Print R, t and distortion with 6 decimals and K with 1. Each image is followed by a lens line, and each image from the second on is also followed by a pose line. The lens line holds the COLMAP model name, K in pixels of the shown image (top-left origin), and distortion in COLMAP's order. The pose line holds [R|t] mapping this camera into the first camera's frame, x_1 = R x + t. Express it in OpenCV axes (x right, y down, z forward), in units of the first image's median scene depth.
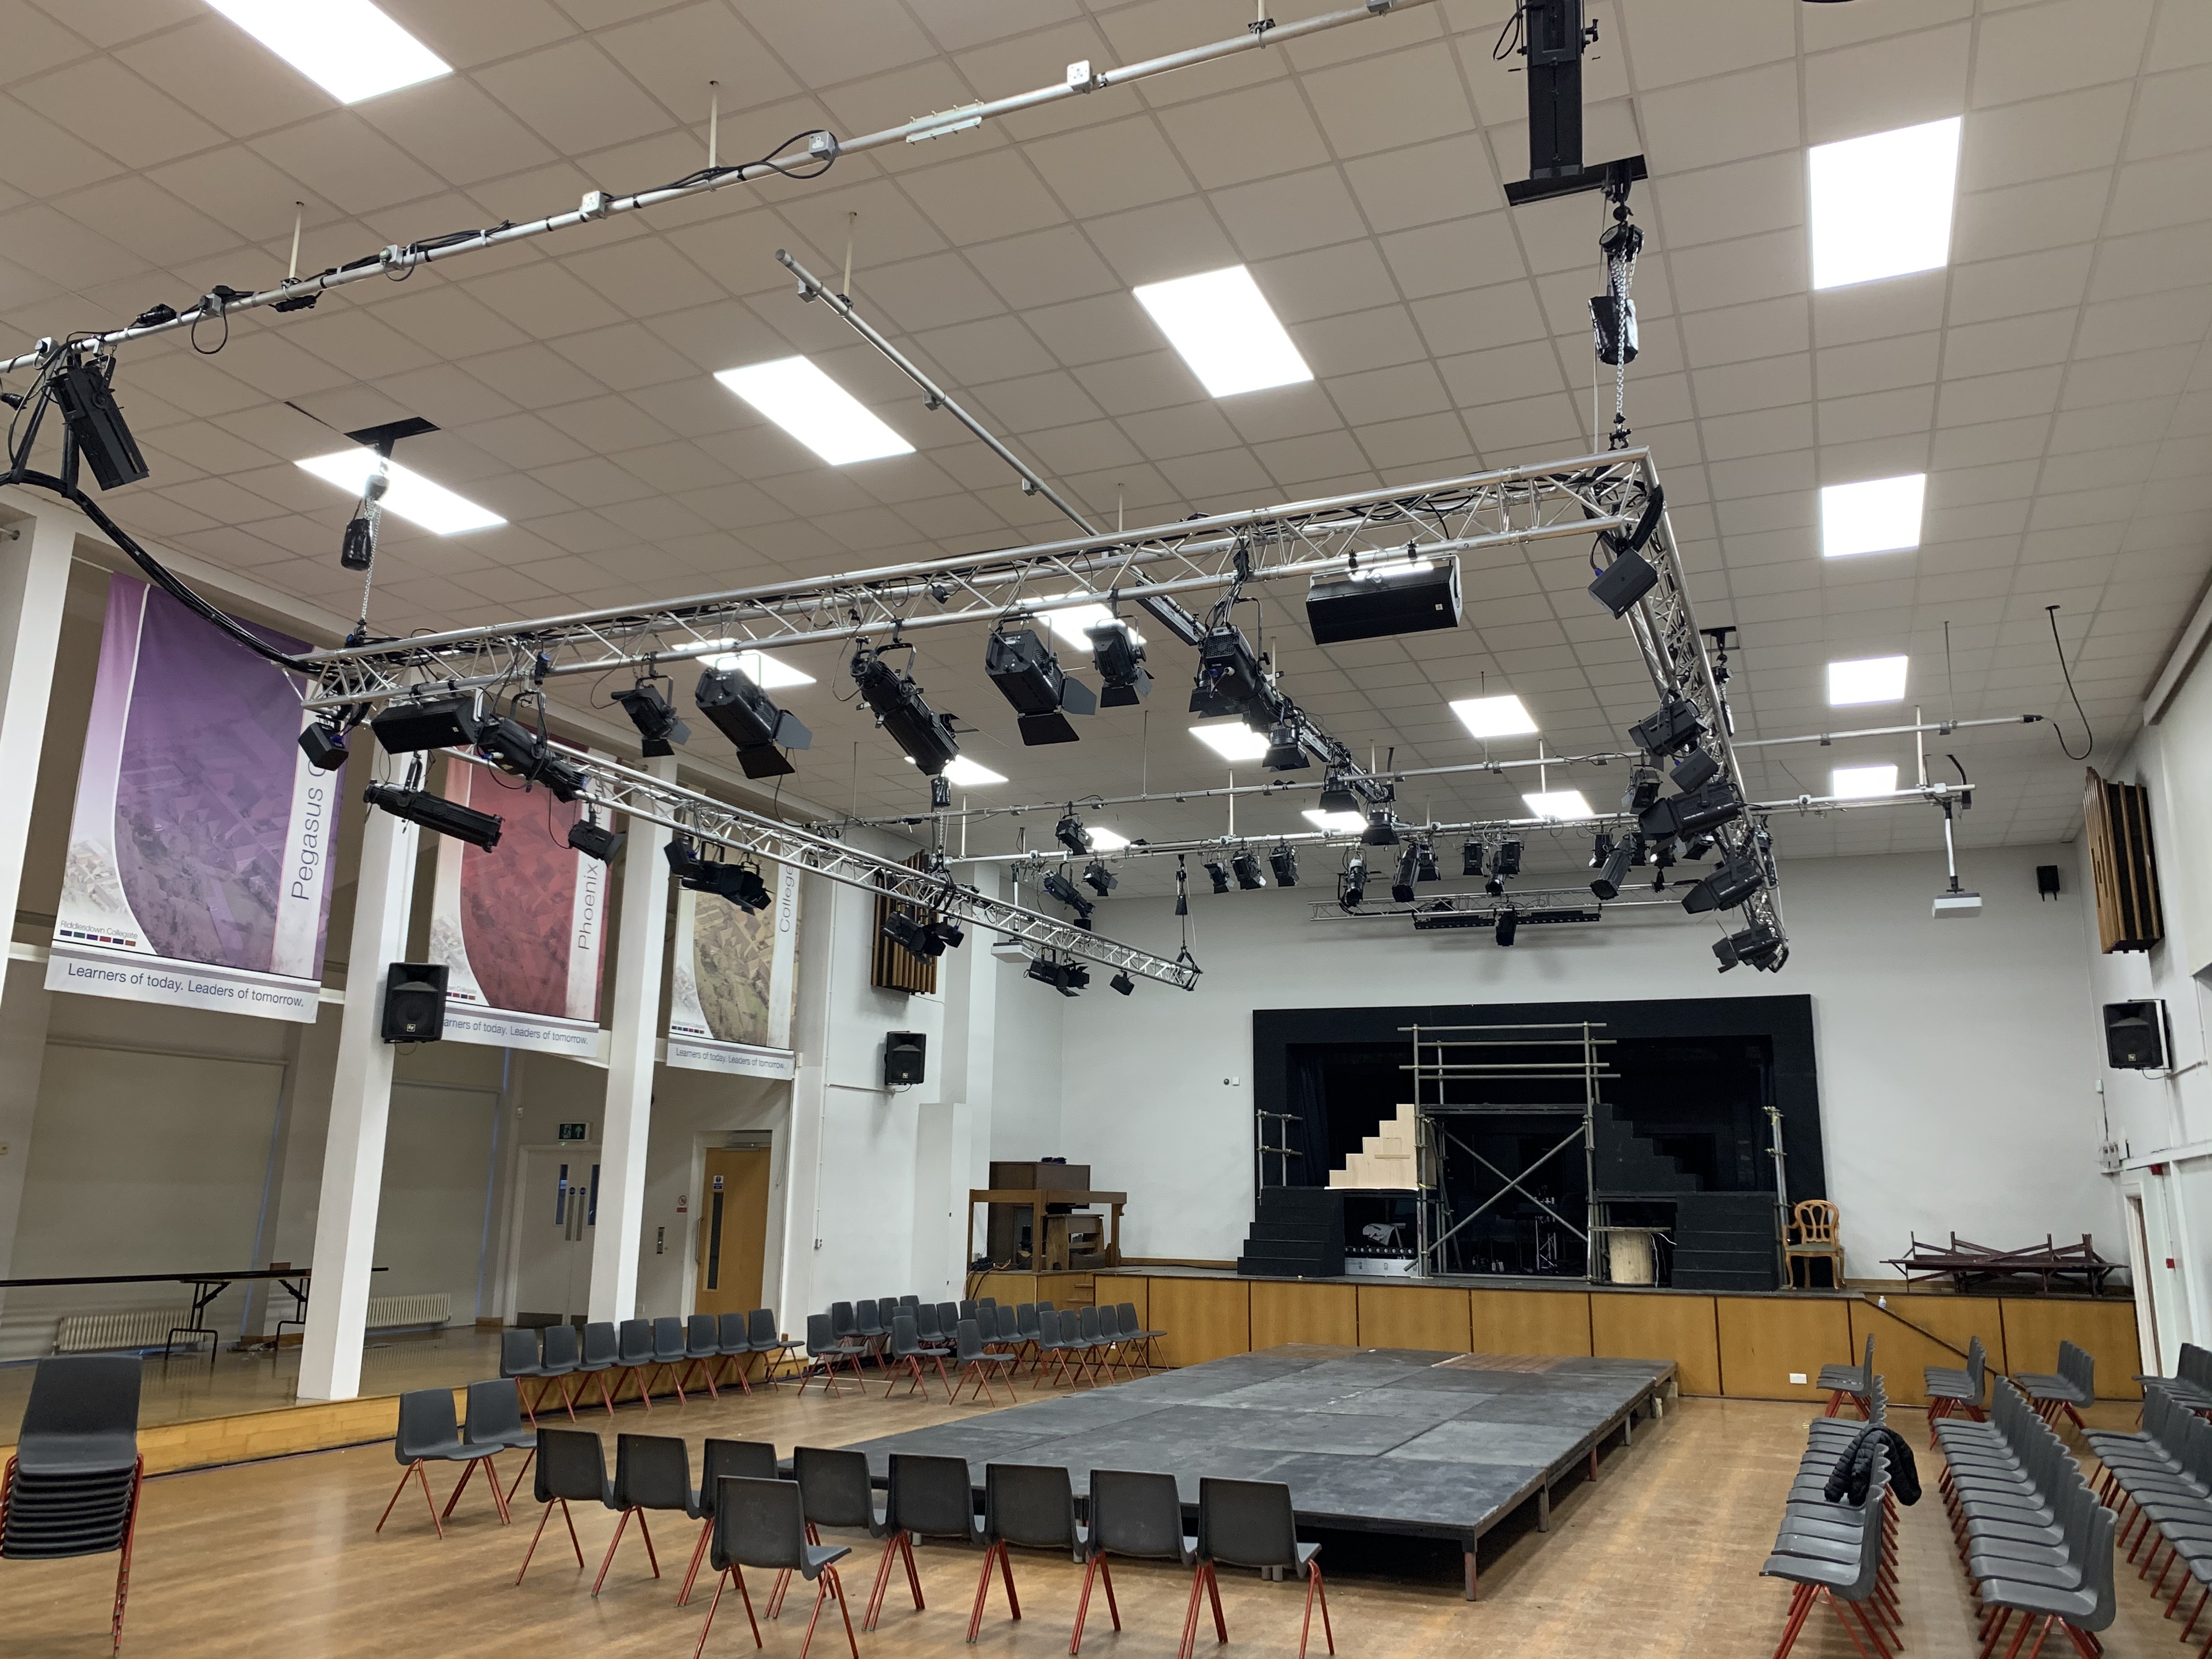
lens RADIAL K [[1729.9, 0, 1107.0], [0, 1729.9, 789.6], [0, 0, 1]] dist [0.152783, -0.199182]
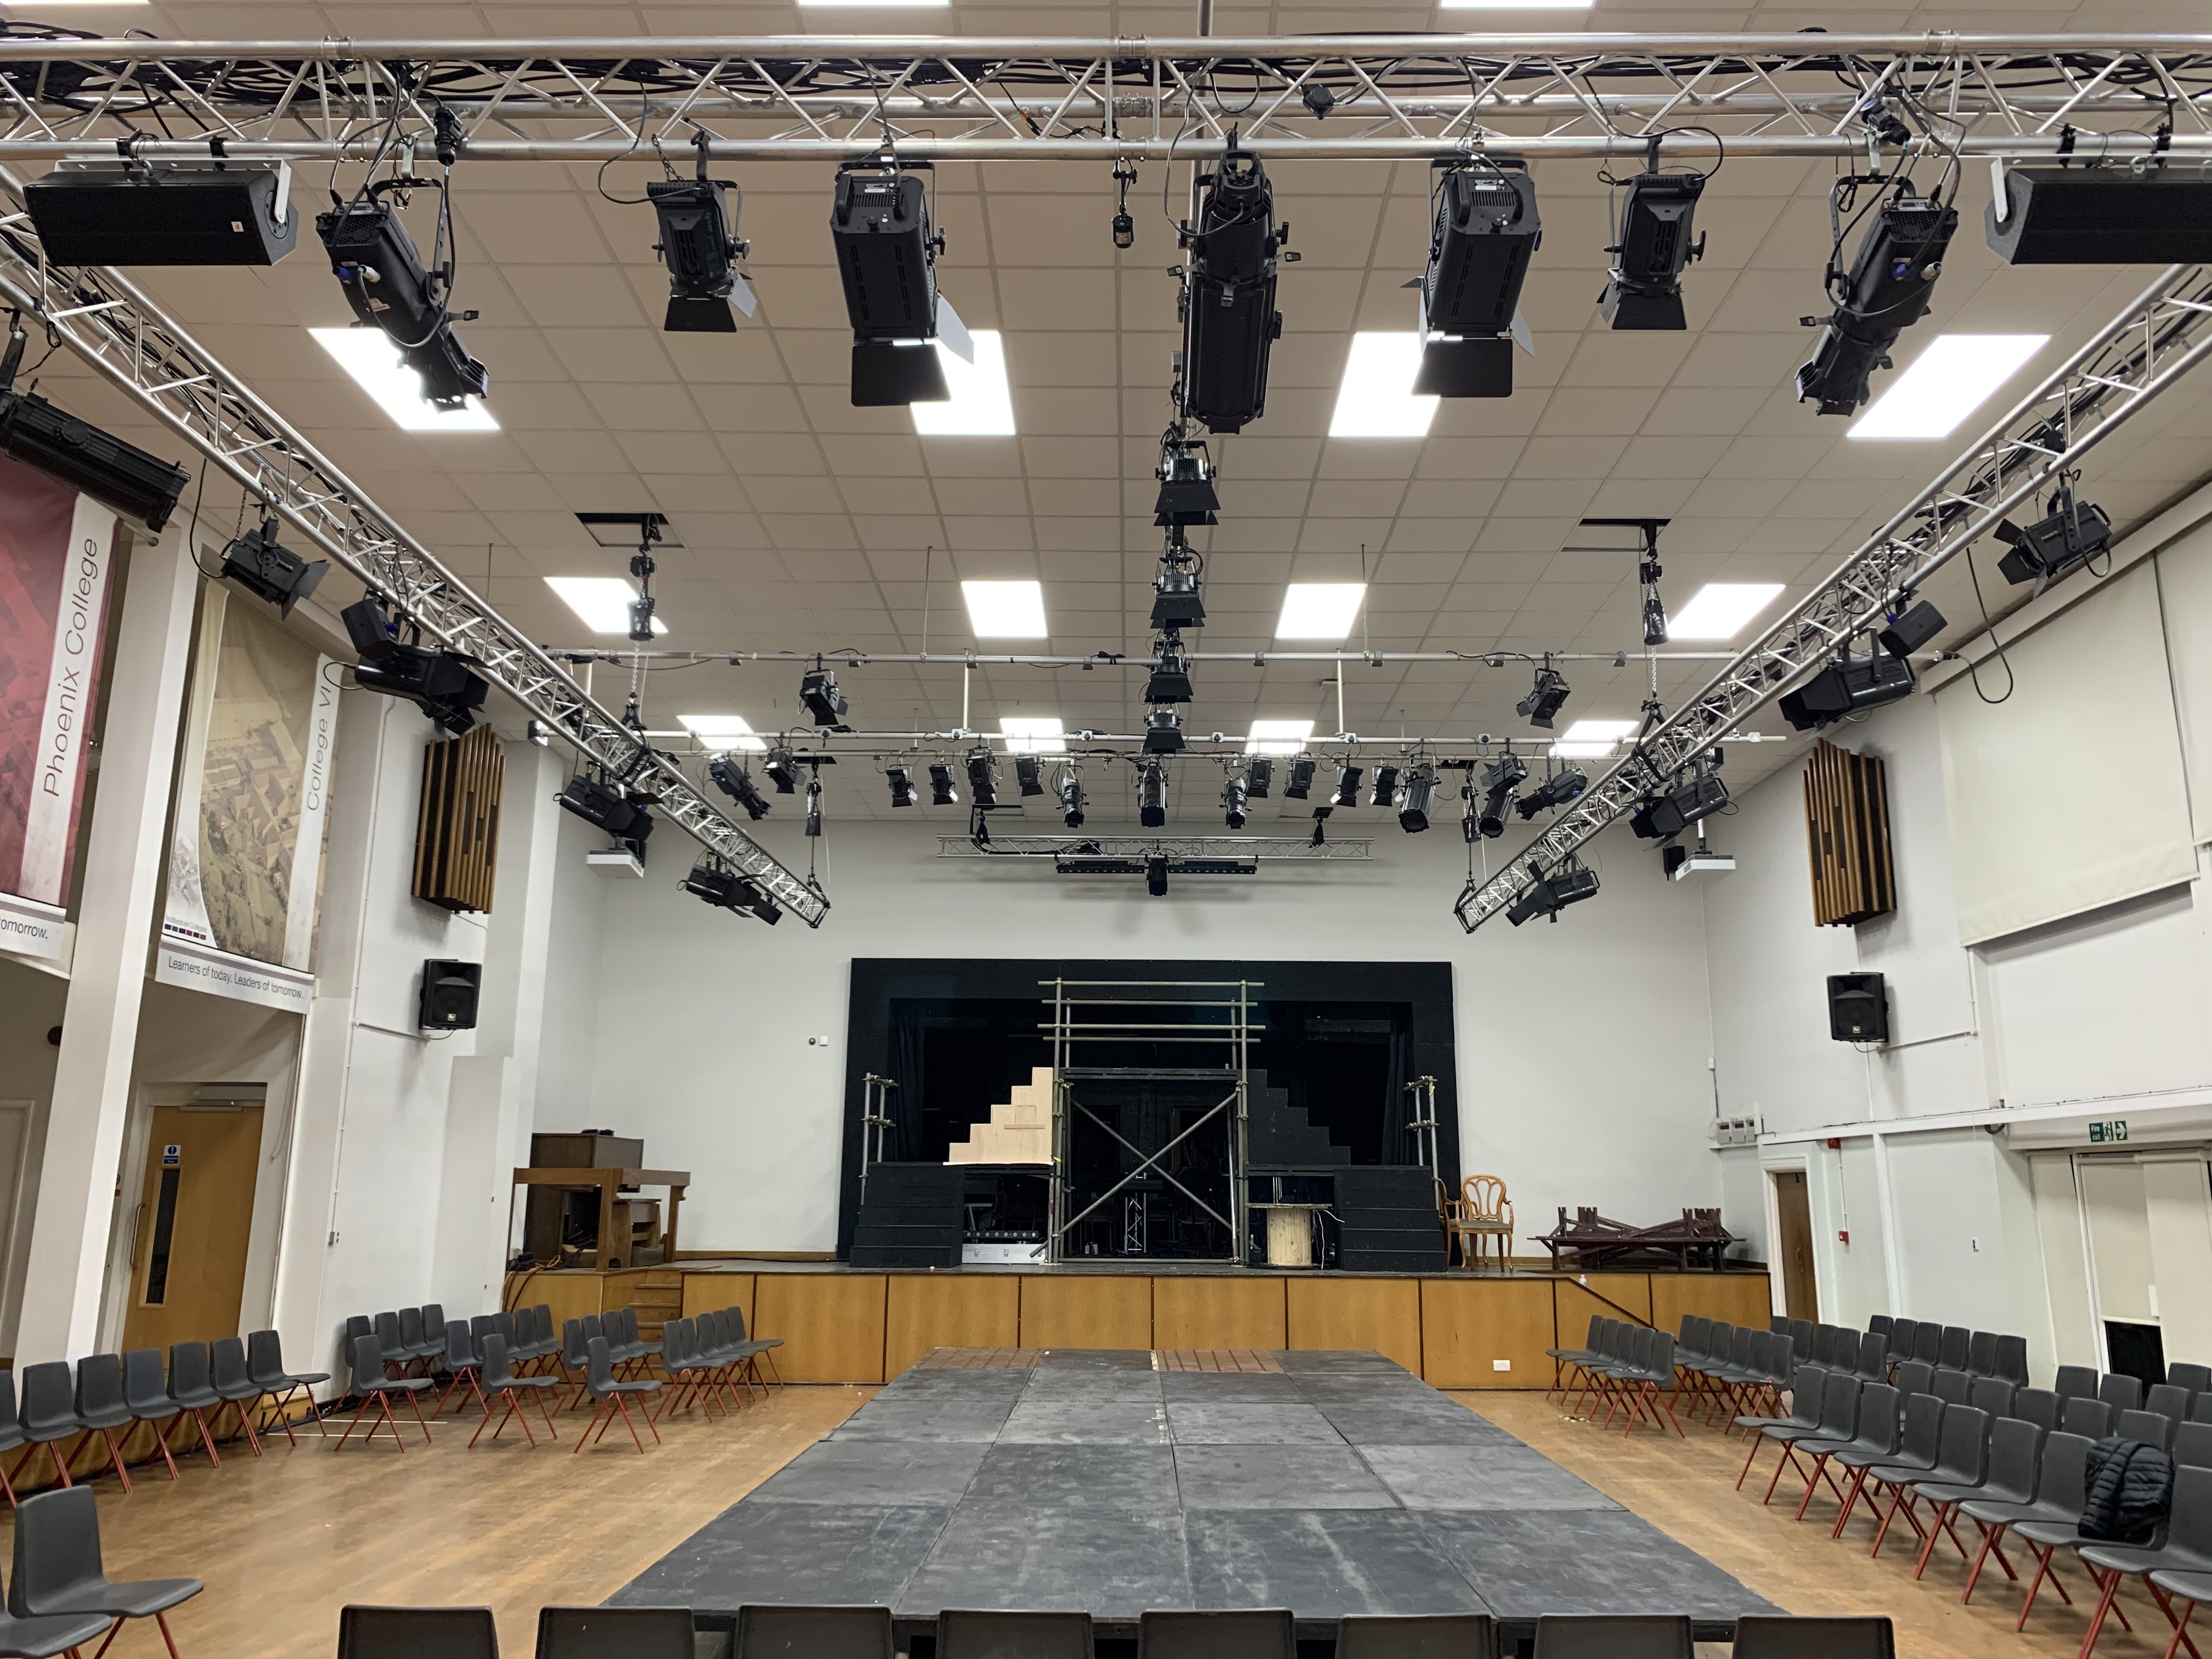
lens RADIAL K [[1729.9, 0, 1107.0], [0, 1729.9, 789.6], [0, 0, 1]] dist [0.152783, -0.199182]
pose [[0.928533, 0.082712, 0.361919, -0.141064], [-0.085748, 0.996287, -0.007694, 0.049230], [-0.361211, -0.023890, 0.932178, 0.193716]]
